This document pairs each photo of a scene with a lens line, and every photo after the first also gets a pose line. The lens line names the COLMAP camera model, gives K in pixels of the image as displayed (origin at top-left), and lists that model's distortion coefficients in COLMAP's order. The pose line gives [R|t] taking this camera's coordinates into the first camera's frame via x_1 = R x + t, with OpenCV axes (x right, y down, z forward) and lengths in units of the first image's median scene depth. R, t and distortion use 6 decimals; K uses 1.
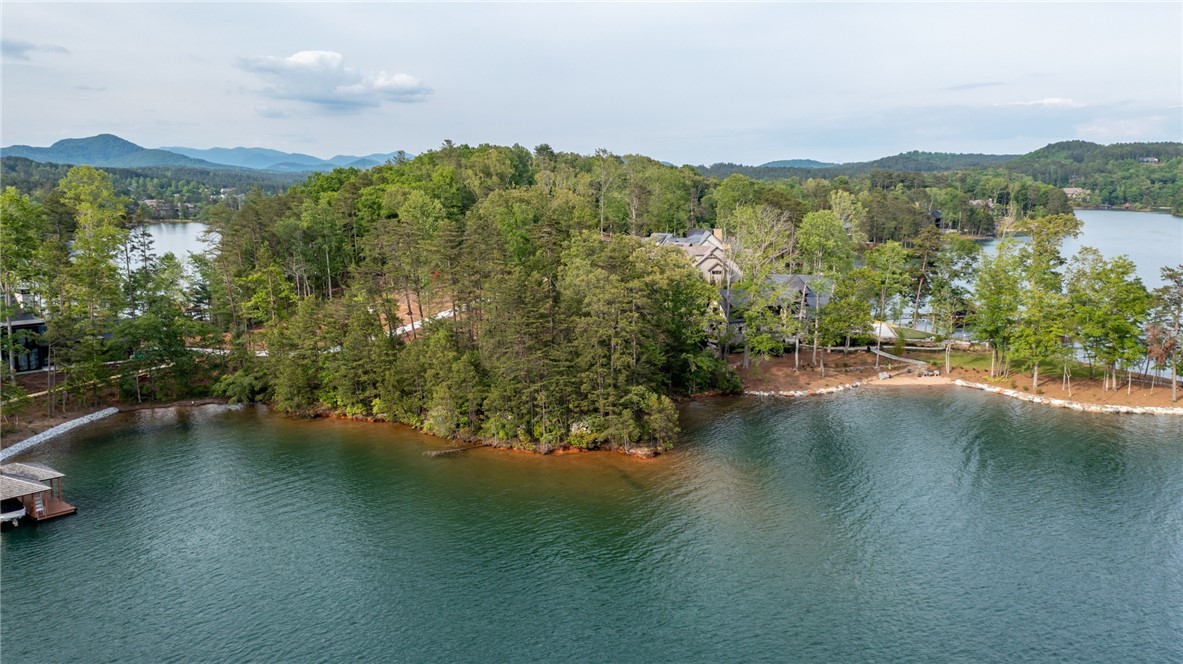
lens RADIAL K [[903.1, 0, 590.4], [0, 903.1, 326.4], [0, 0, 1]] dist [0.248518, -0.342718]
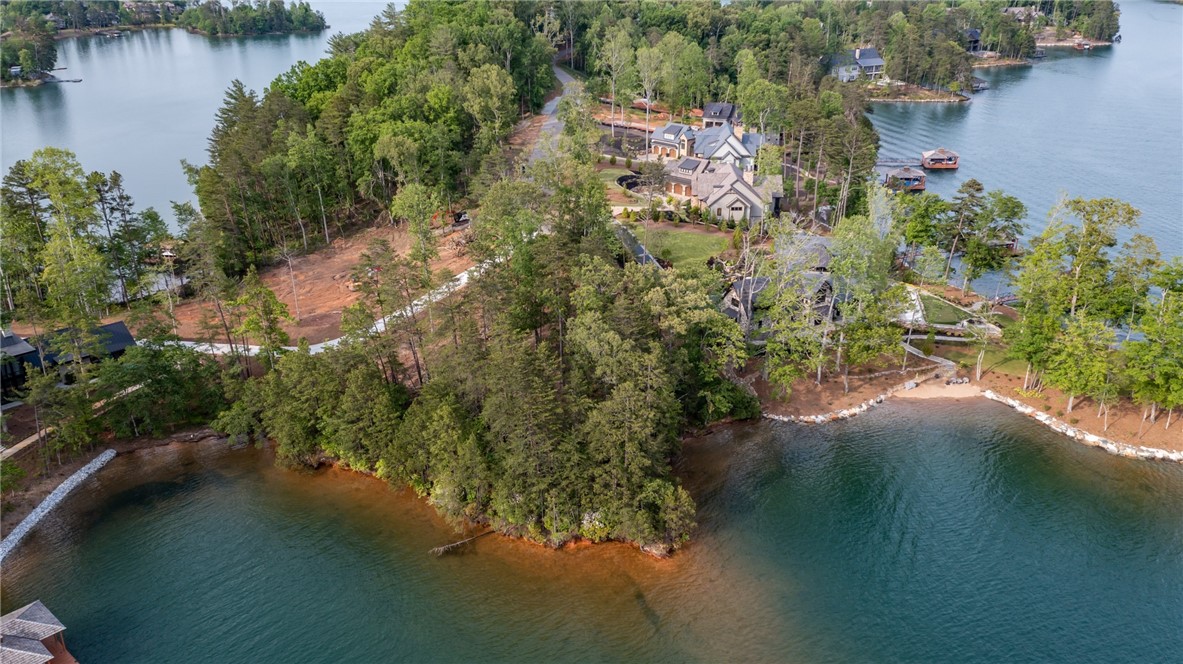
lens RADIAL K [[903.1, 0, 590.4], [0, 903.1, 326.4], [0, 0, 1]] dist [0.248518, -0.342718]
pose [[0.999944, -0.002830, -0.010183, -0.002475], [0.005166, 0.971400, 0.237393, -0.249223], [0.009220, -0.237433, 0.971360, 0.088196]]
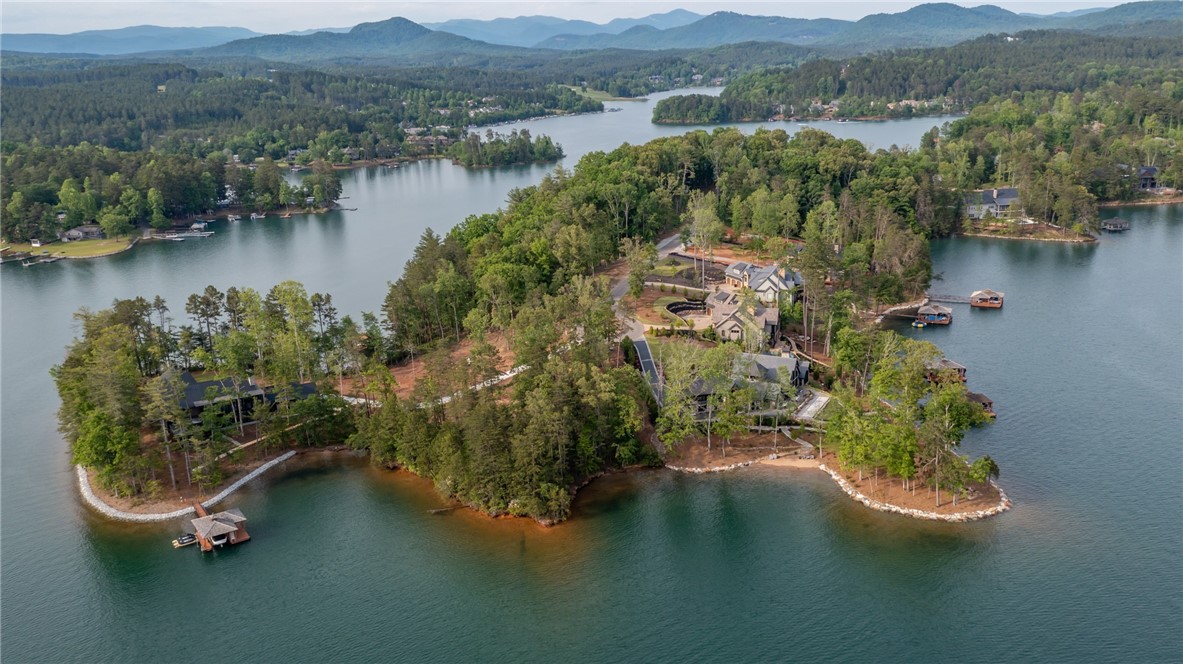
lens RADIAL K [[963.2, 0, 591.5], [0, 963.2, 332.0], [0, 0, 1]] dist [0.268159, -0.435020]
pose [[0.958420, 0.045469, -0.281715, 0.495239], [-0.008396, 0.991290, 0.131432, -0.354227], [0.285238, -0.123601, 0.950454, -0.517495]]
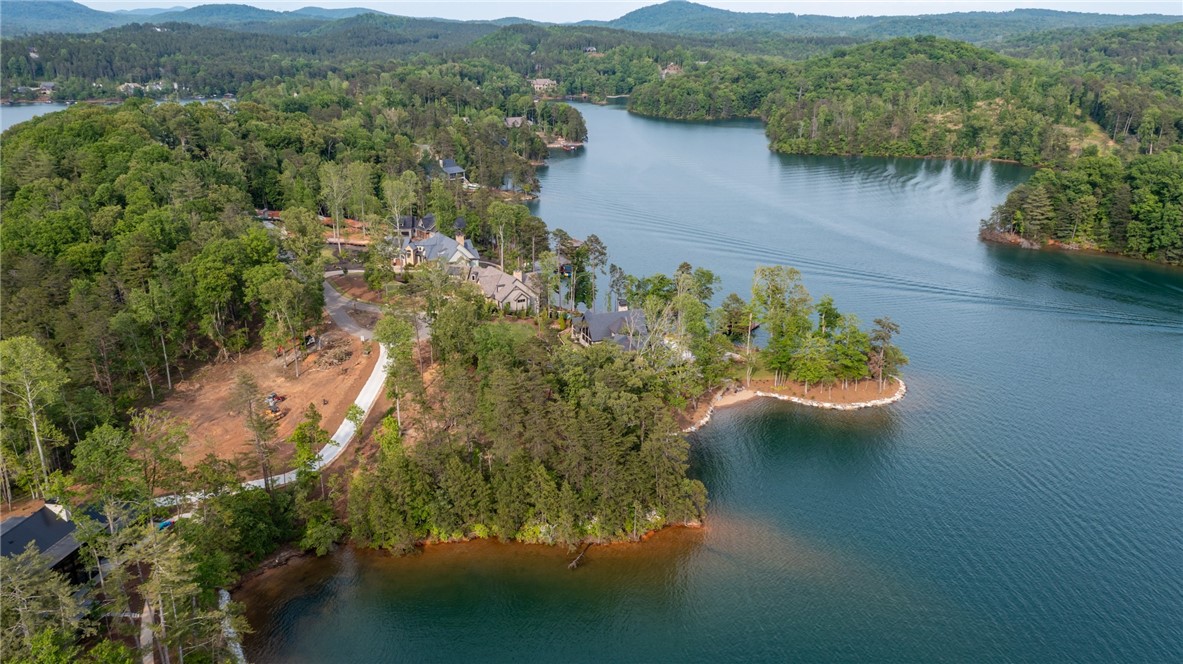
lens RADIAL K [[903.1, 0, 590.4], [0, 903.1, 326.4], [0, 0, 1]] dist [0.248518, -0.342718]
pose [[0.839463, -0.156293, 0.520456, -0.628125], [0.073906, 0.981685, 0.175594, -0.347958], [-0.538368, -0.108940, 0.835639, -0.091213]]
